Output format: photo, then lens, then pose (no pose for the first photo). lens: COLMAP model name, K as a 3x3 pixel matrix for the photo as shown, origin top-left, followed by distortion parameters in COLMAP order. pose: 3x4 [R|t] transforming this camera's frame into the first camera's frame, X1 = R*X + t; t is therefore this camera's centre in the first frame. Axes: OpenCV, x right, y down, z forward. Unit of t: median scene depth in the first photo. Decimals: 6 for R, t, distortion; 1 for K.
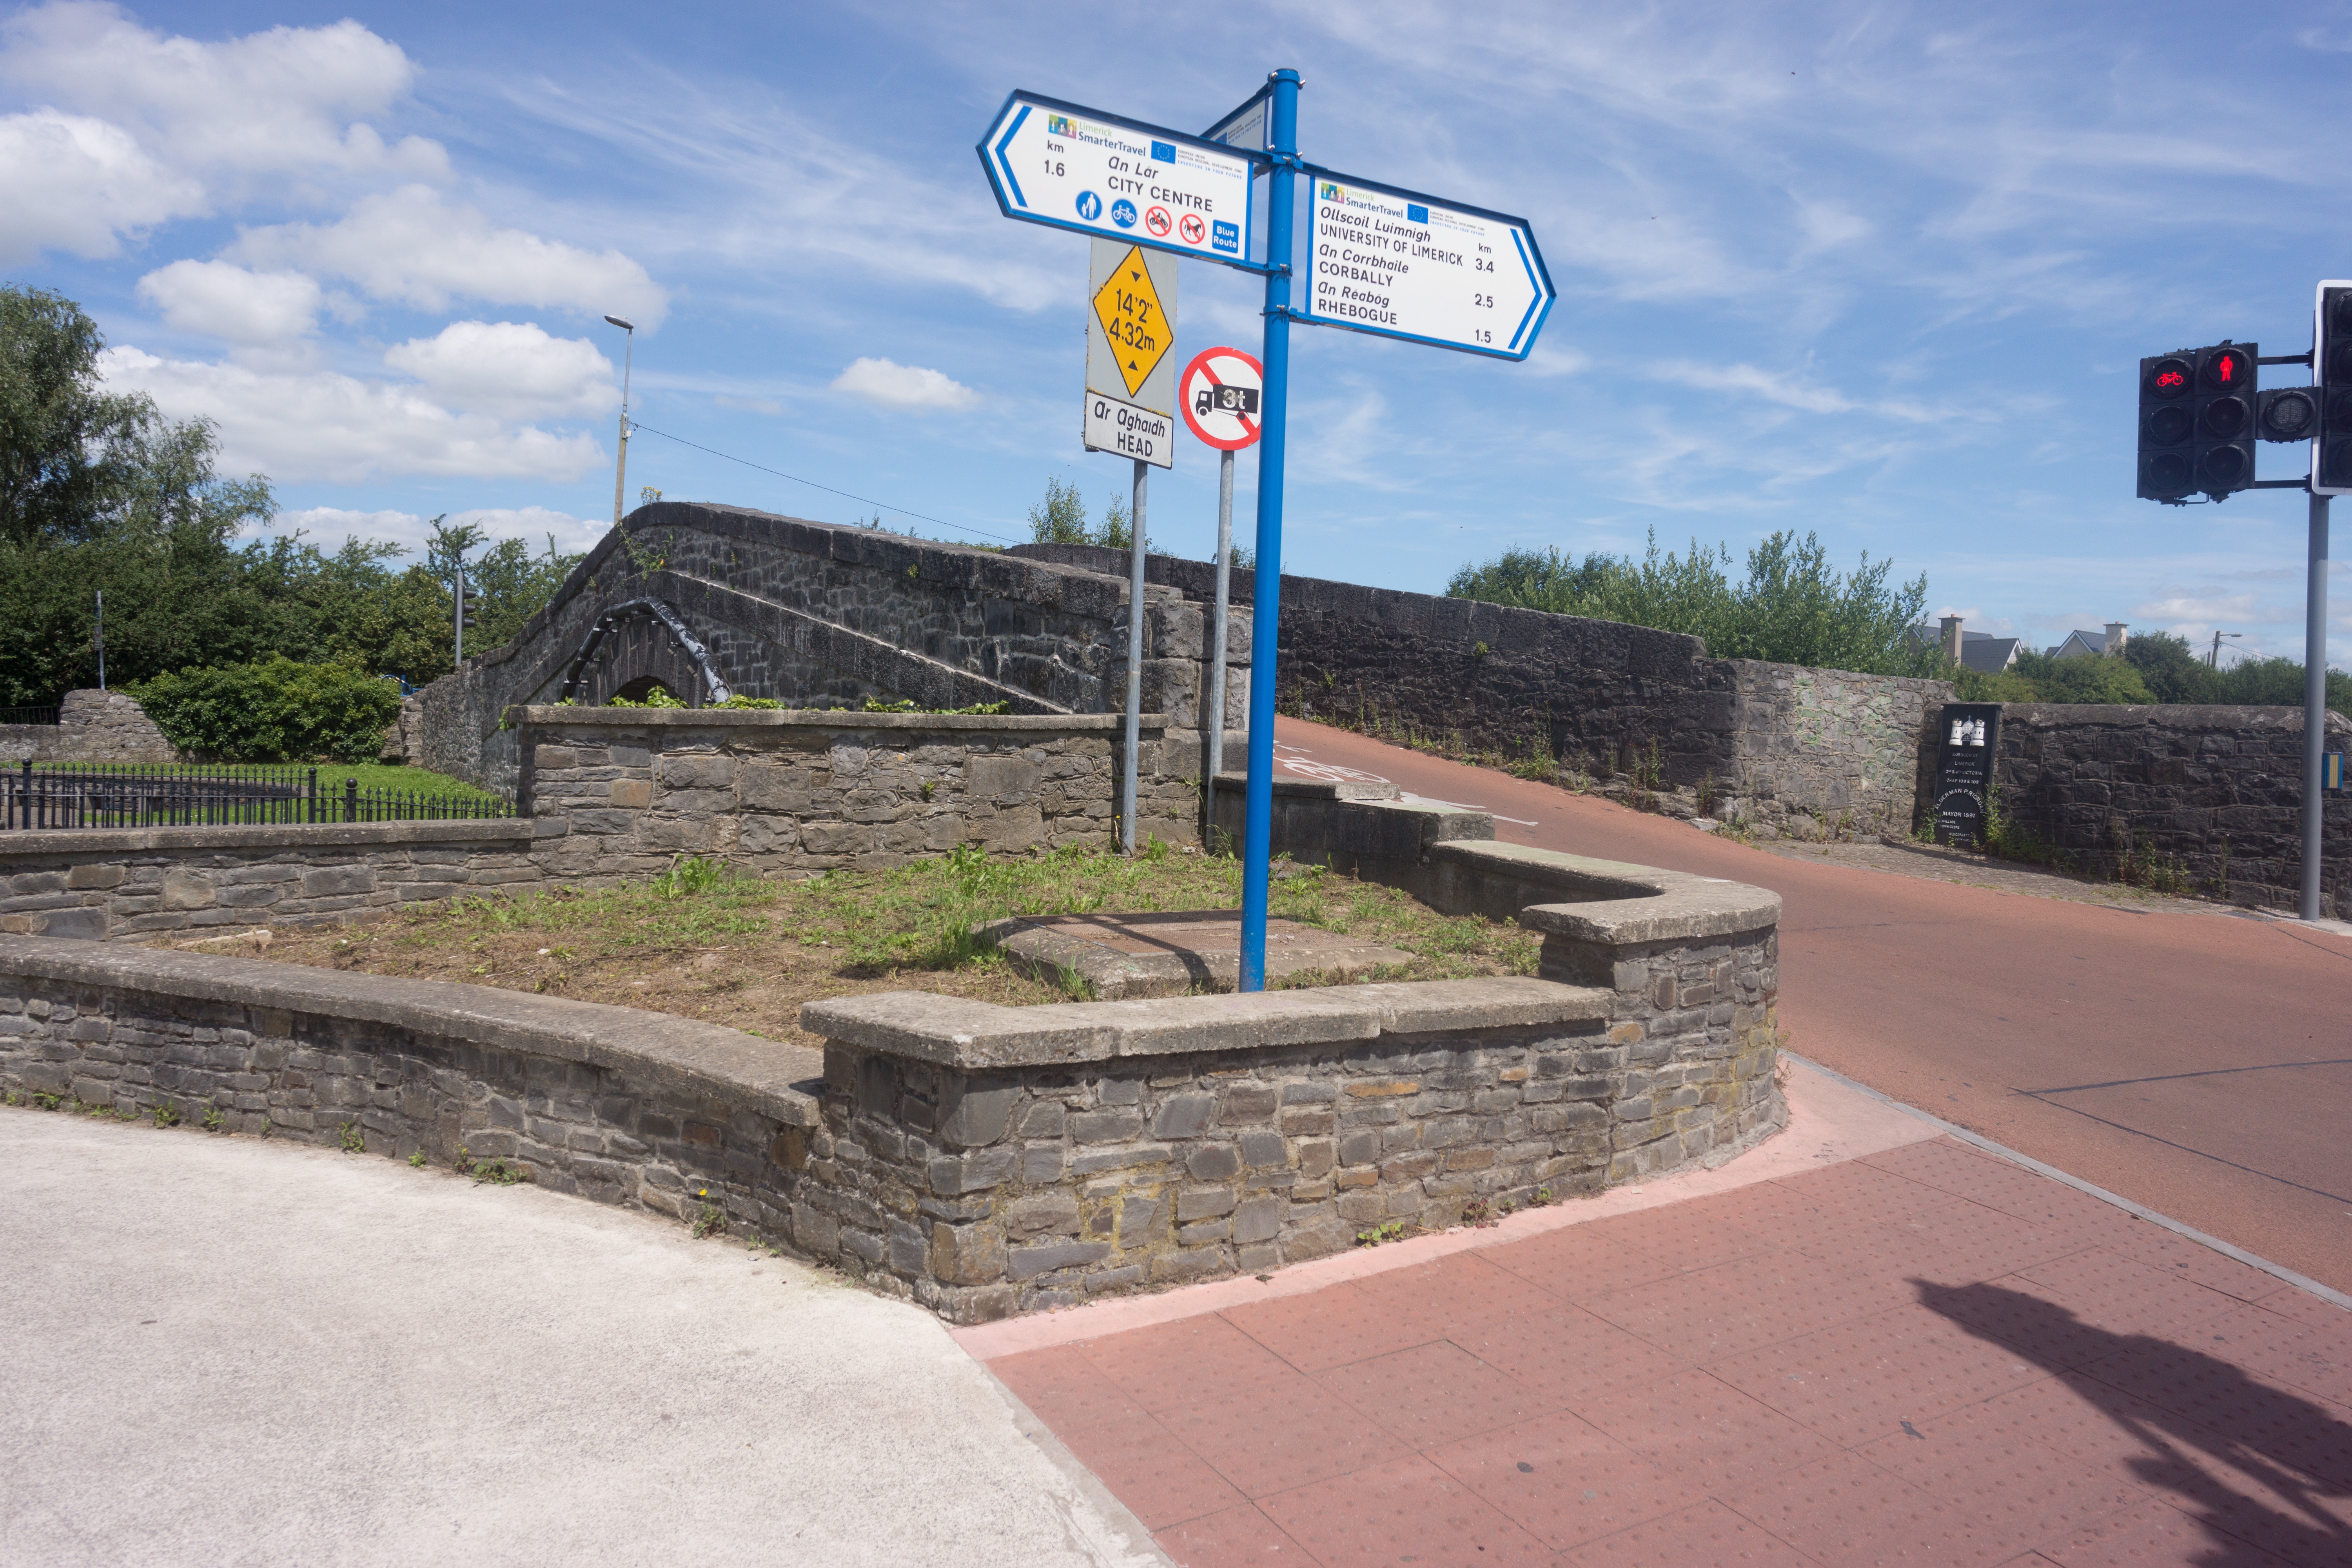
lens RADIAL K [[1569.7, 0, 1176.0], [0, 1569.7, 784.0], [0, 0, 1]] dist [-0.024142, 0.004199]
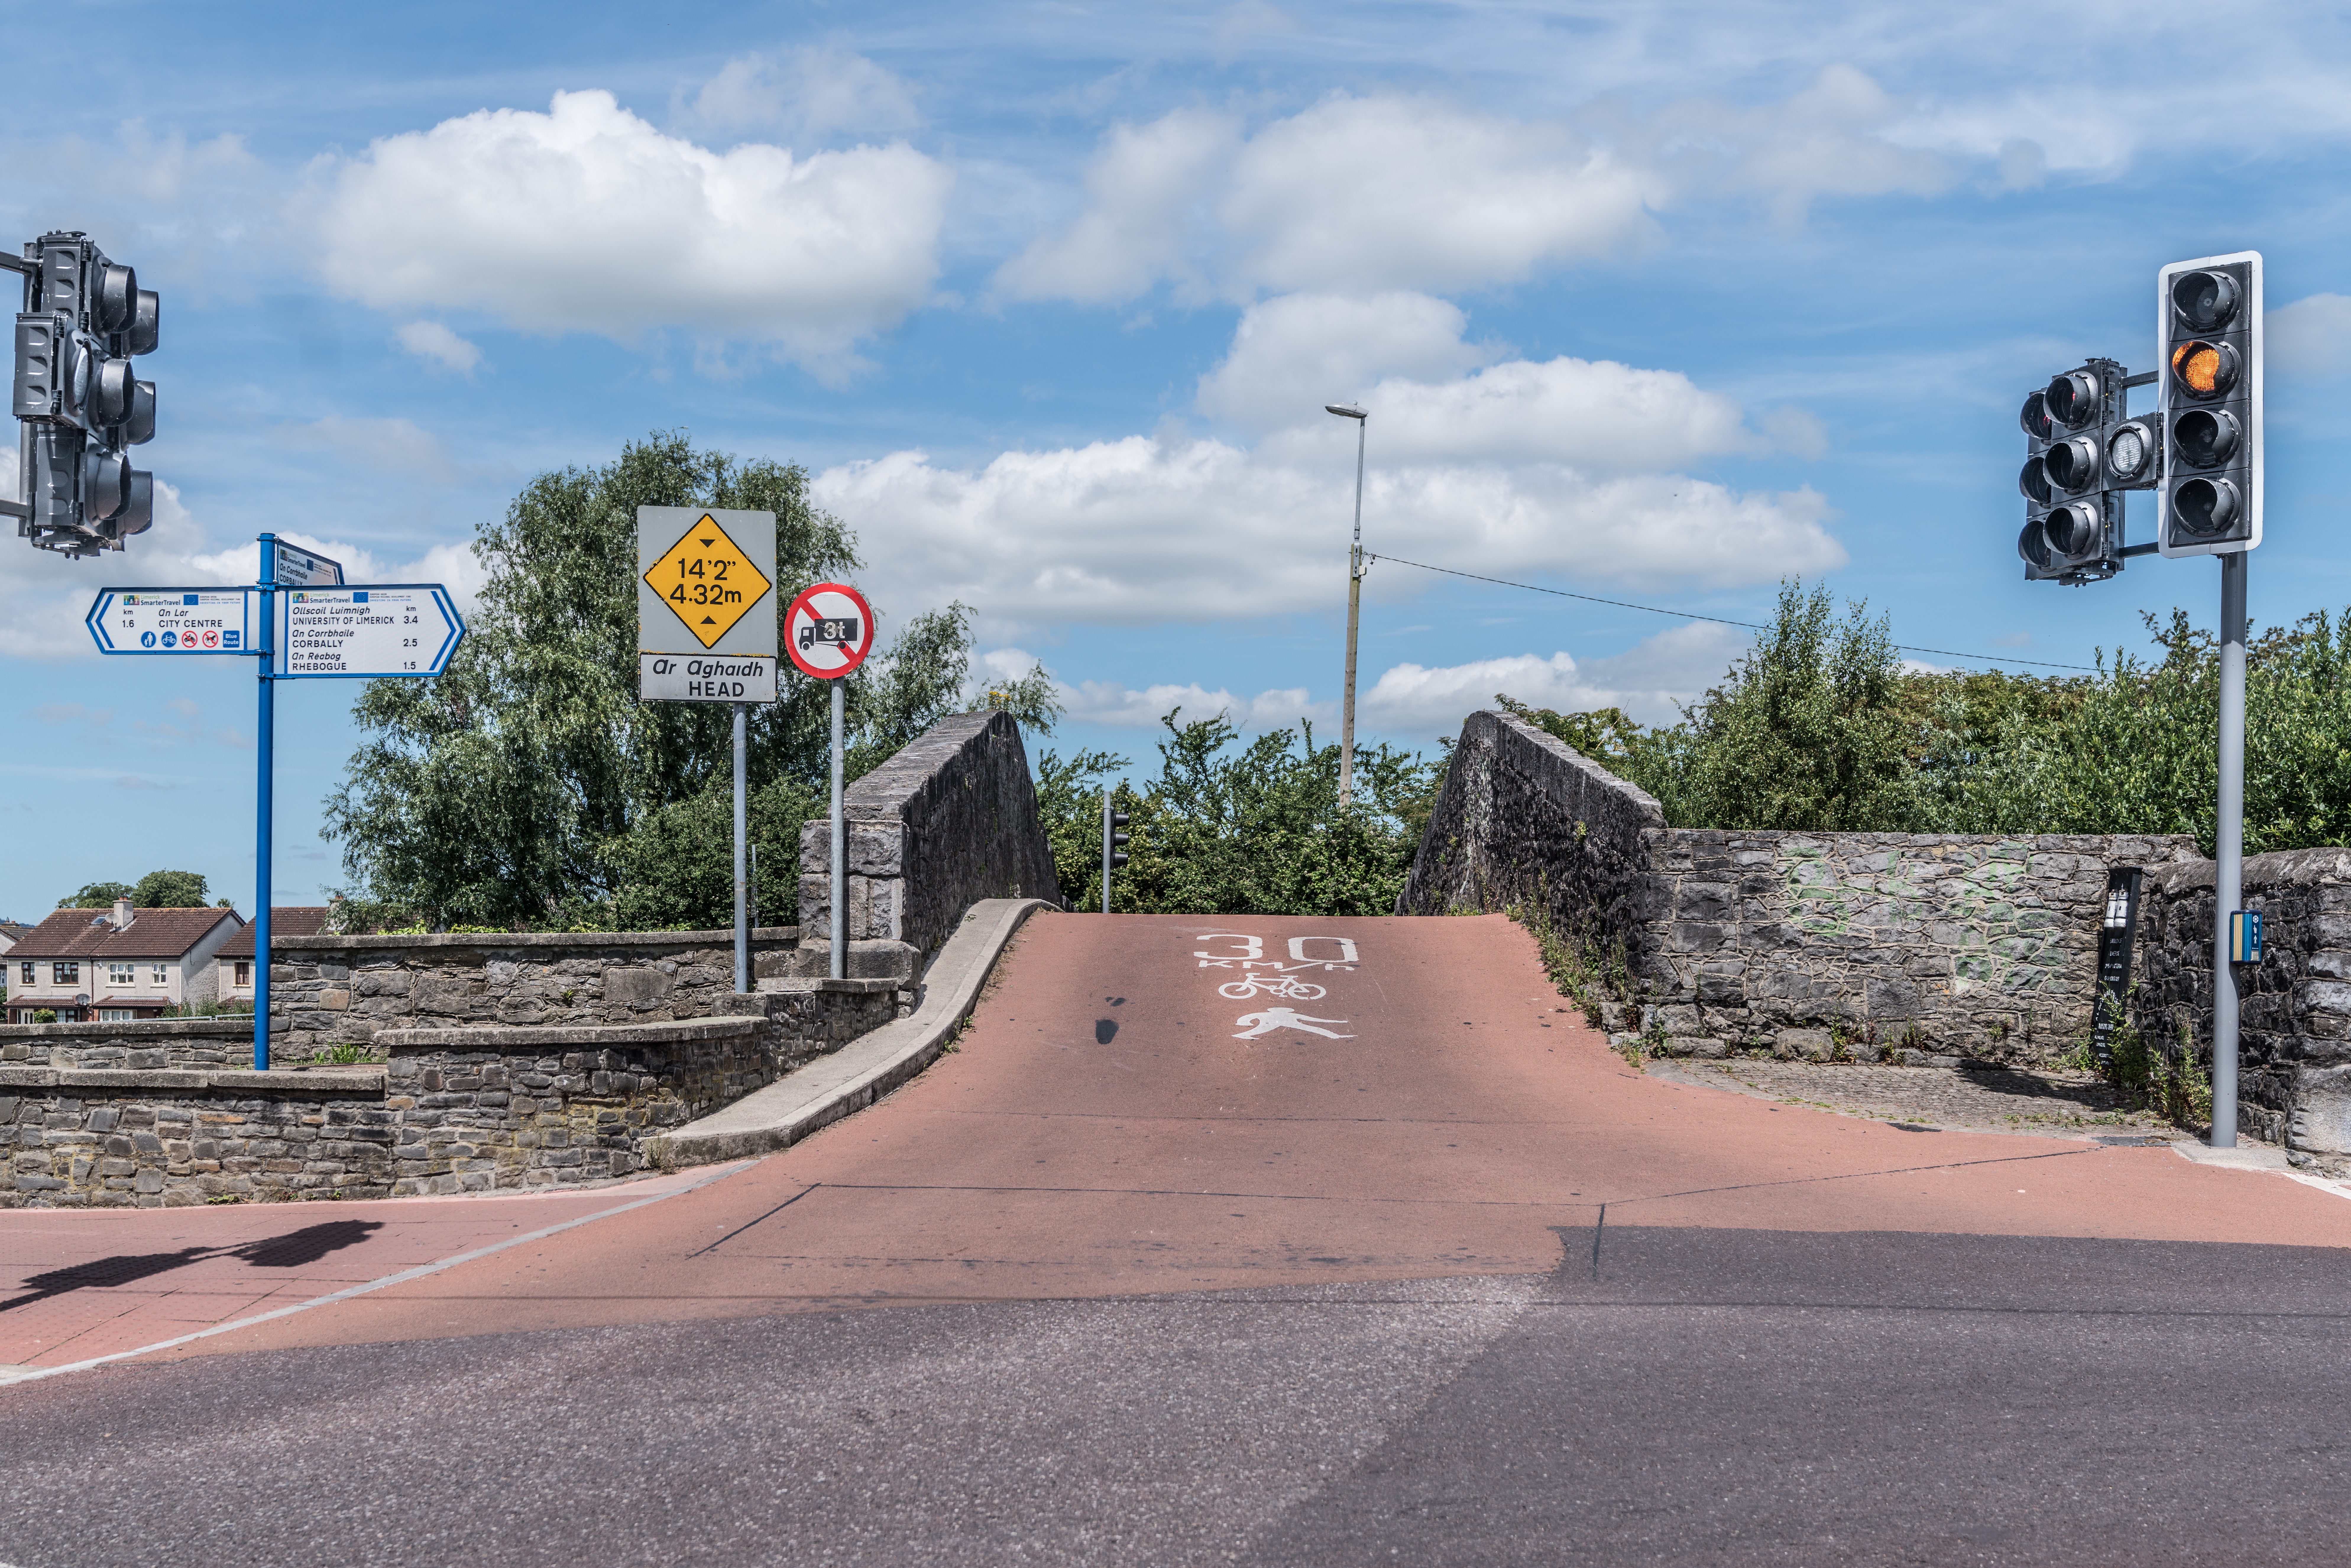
lens RADIAL K [[2855.8, 0, 865.3], [0, 2855.8, 1102.3], [0, 0, 1]] dist [0.022411, -0.093046]
pose [[0.768193, -0.003569, -0.640209, 1.437960], [-0.001281, 0.999974, -0.007112, 0.101423], [0.640217, 0.006283, 0.768168, -0.539623]]
